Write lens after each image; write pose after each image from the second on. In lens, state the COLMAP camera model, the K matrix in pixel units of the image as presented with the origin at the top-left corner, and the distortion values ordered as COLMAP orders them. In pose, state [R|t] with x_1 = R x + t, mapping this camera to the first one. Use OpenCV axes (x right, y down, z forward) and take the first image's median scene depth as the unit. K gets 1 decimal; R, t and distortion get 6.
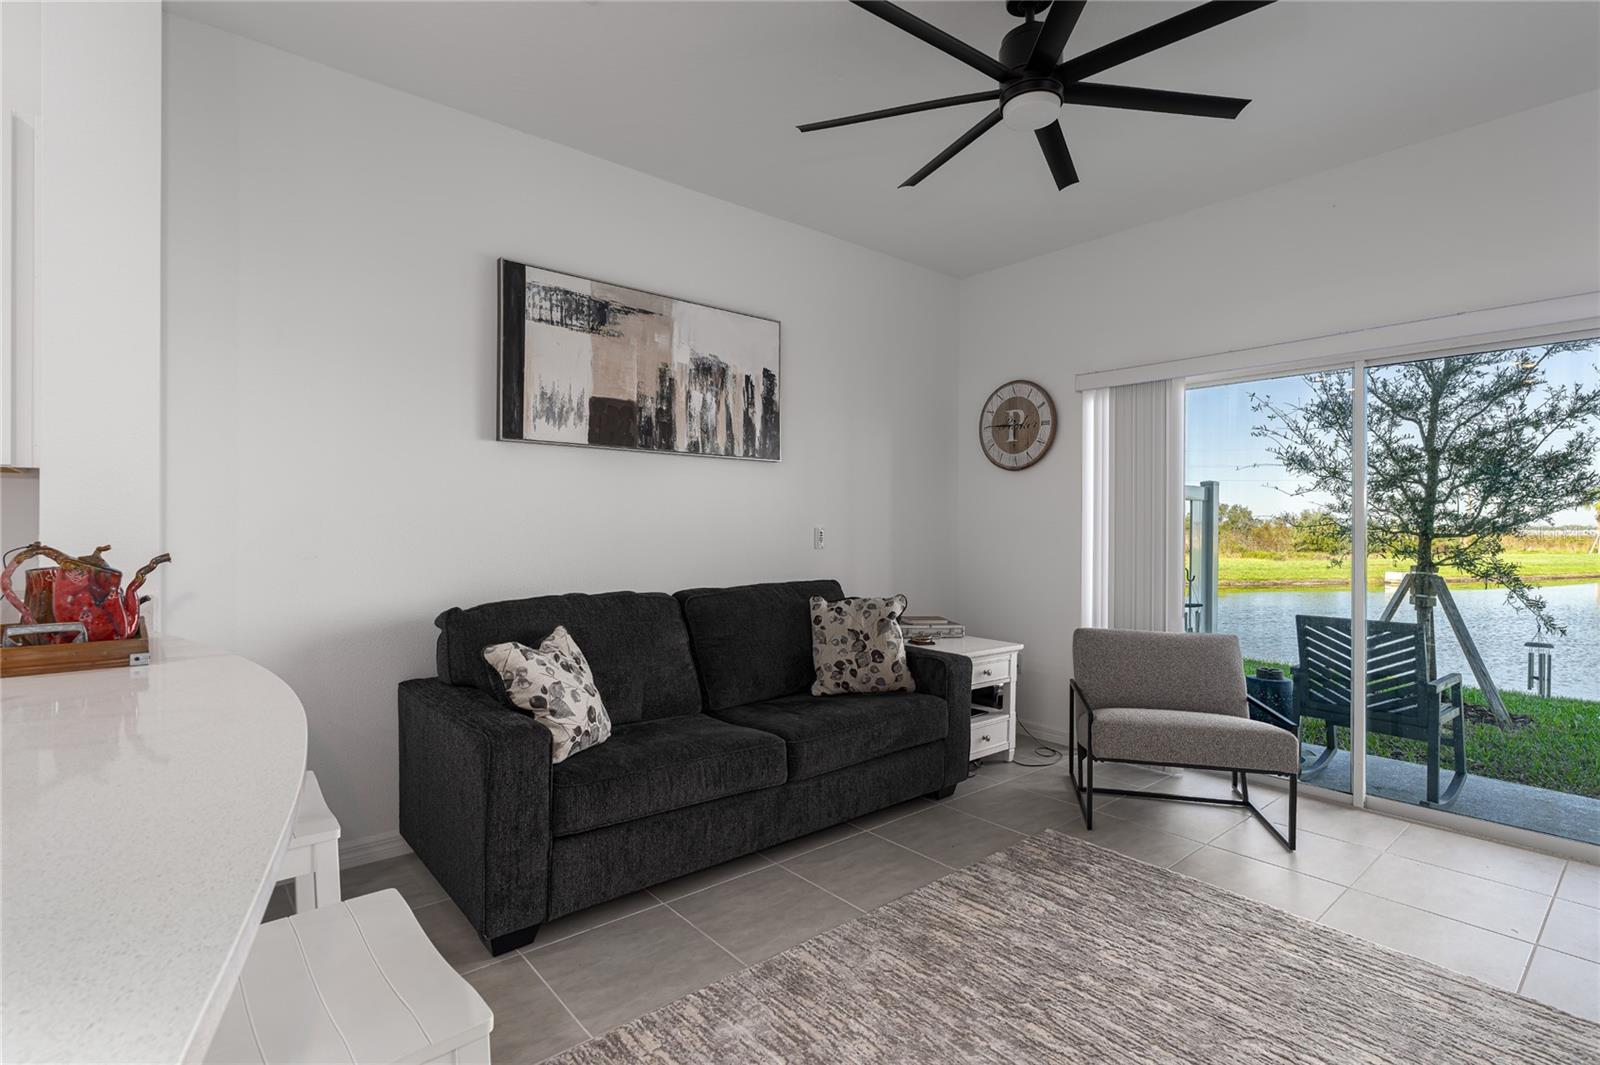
lens RADIAL K [[762.8, 0, 796.3], [0, 762.8, 532.4], [0, 0, 1]] dist [-0.001641, -0.000465]
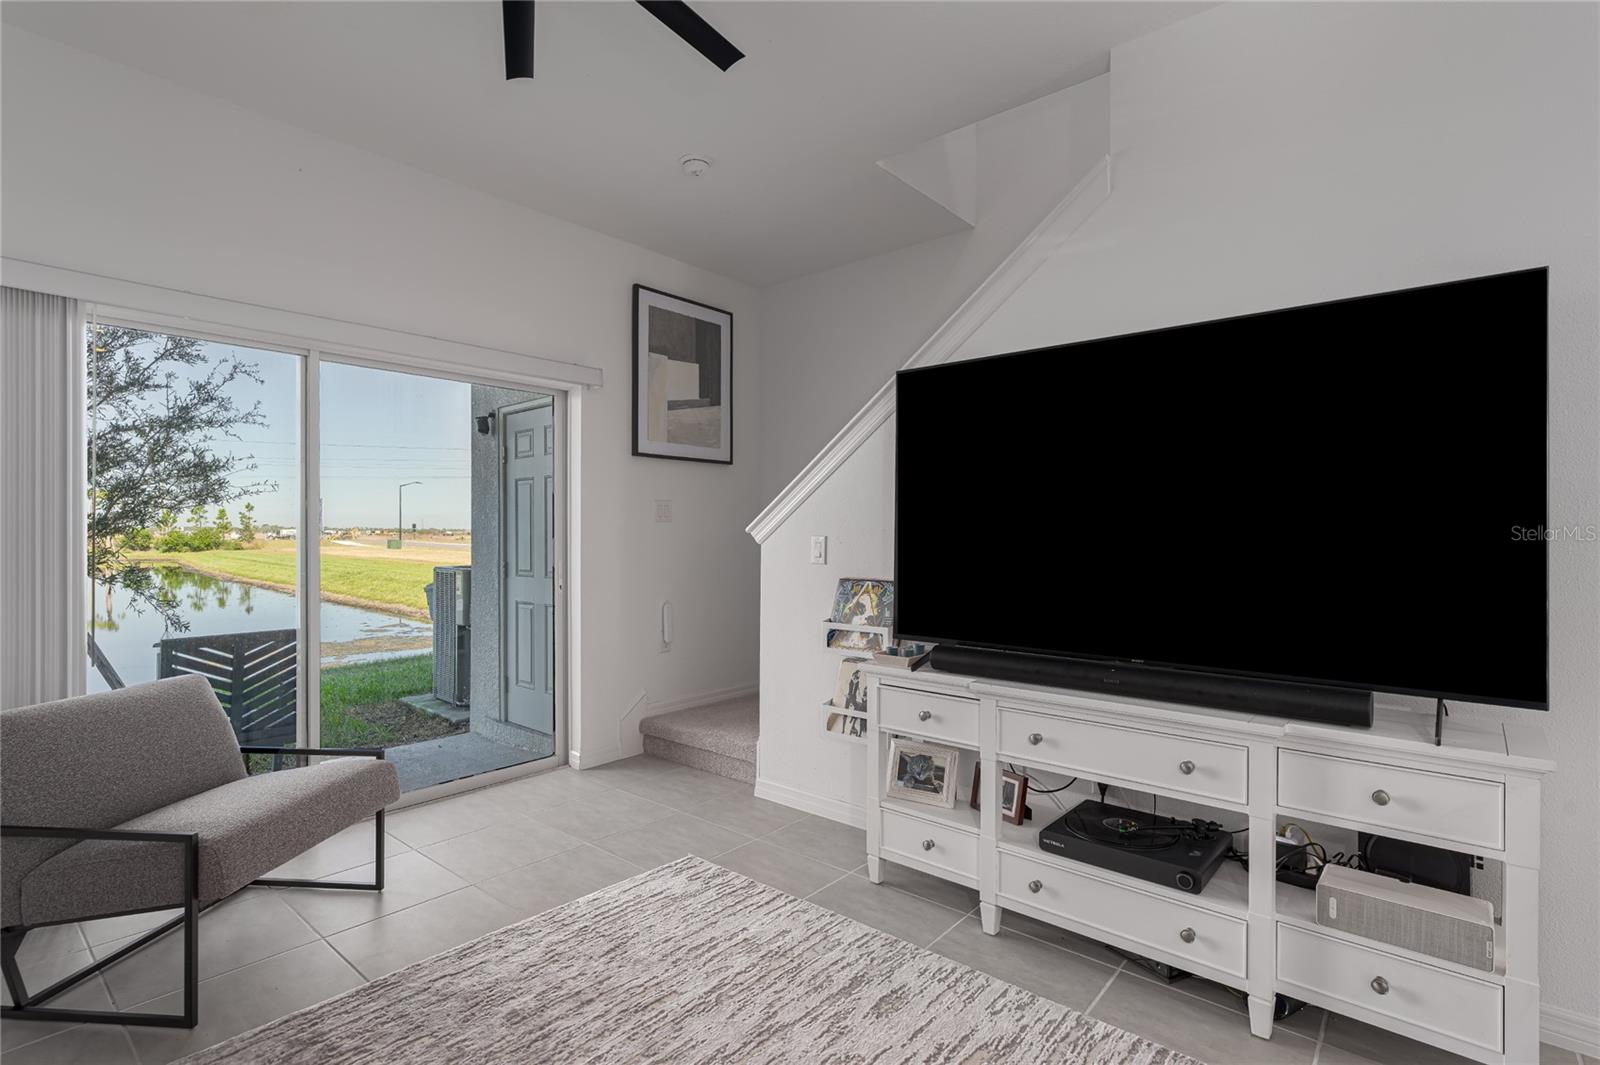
lens RADIAL K [[762.8, 0, 796.2], [0, 762.8, 537.6], [0, 0, 1]] dist [-0.001641, -0.000465]
pose [[-0.159356, -0.007889, 0.987190, -0.324555], [0.002349, 0.999962, 0.008370, -0.000053], [-0.987218, 0.003653, -0.159332, 0.718353]]
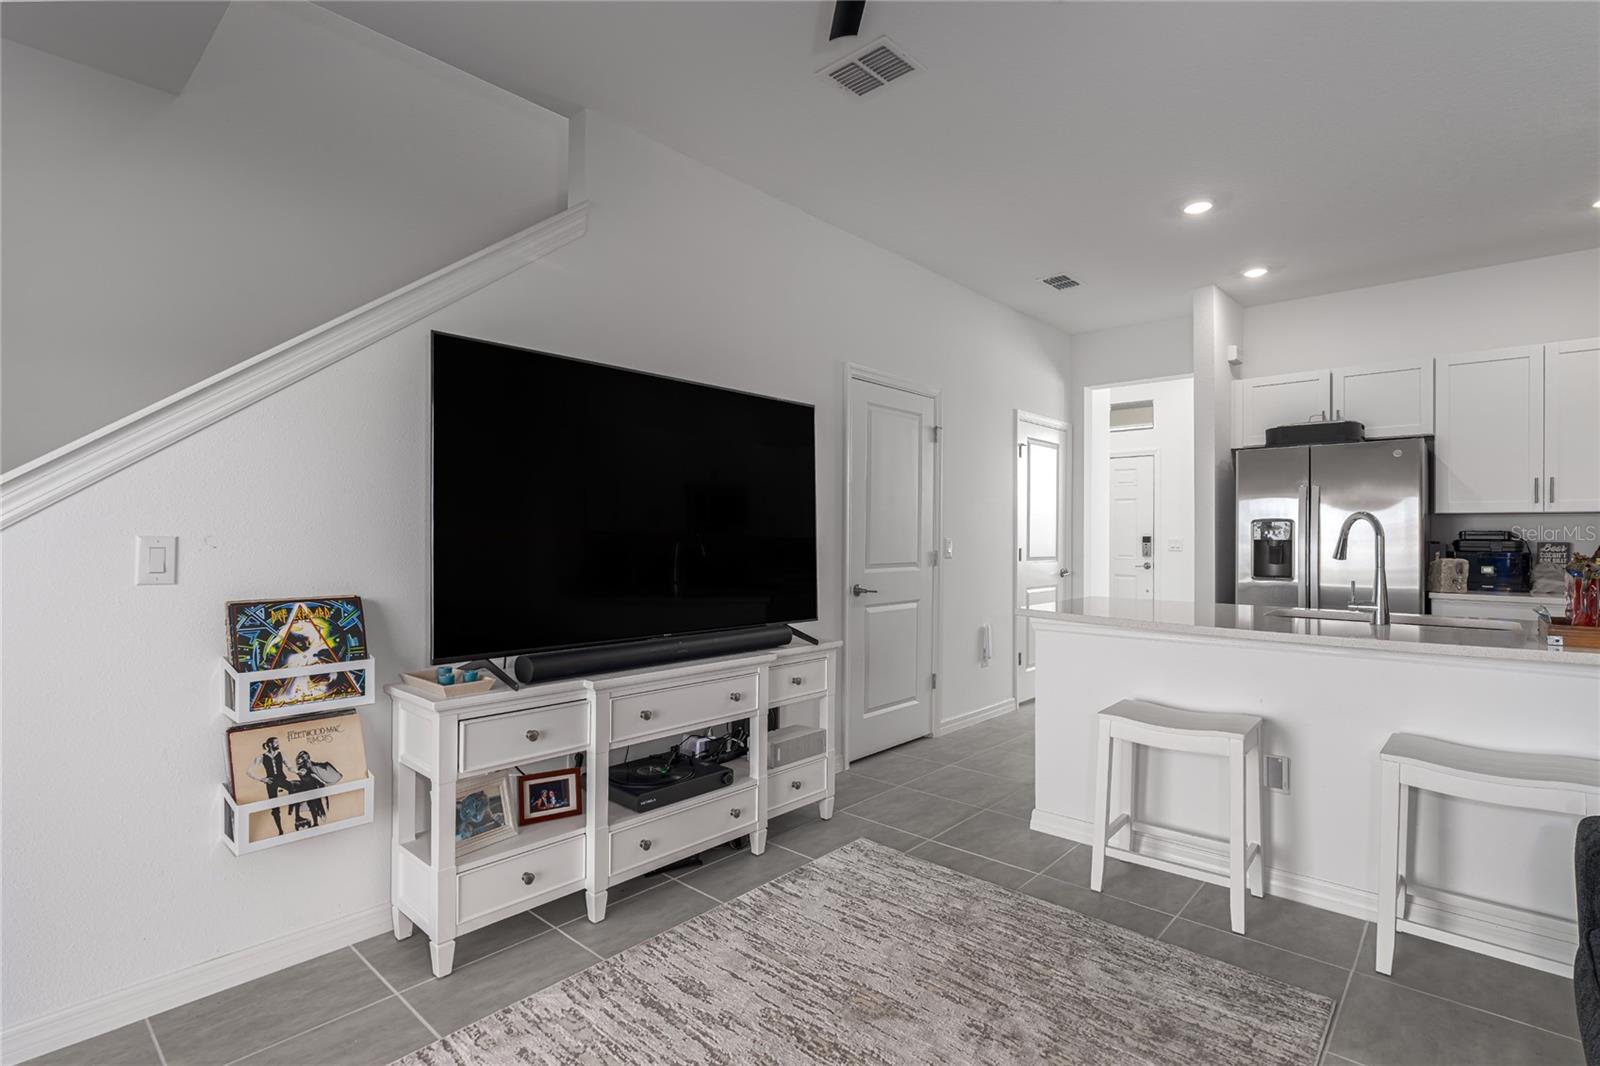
lens RADIAL K [[762.8, 0, 801.3], [0, 762.8, 532.1], [0, 0, 1]] dist [-0.001641, -0.000465]
pose [[-0.990329, -0.007536, -0.138535, 0.382651], [-0.006773, 0.999959, -0.005979, 0.003625], [0.138575, -0.004982, -0.990339, 1.286672]]
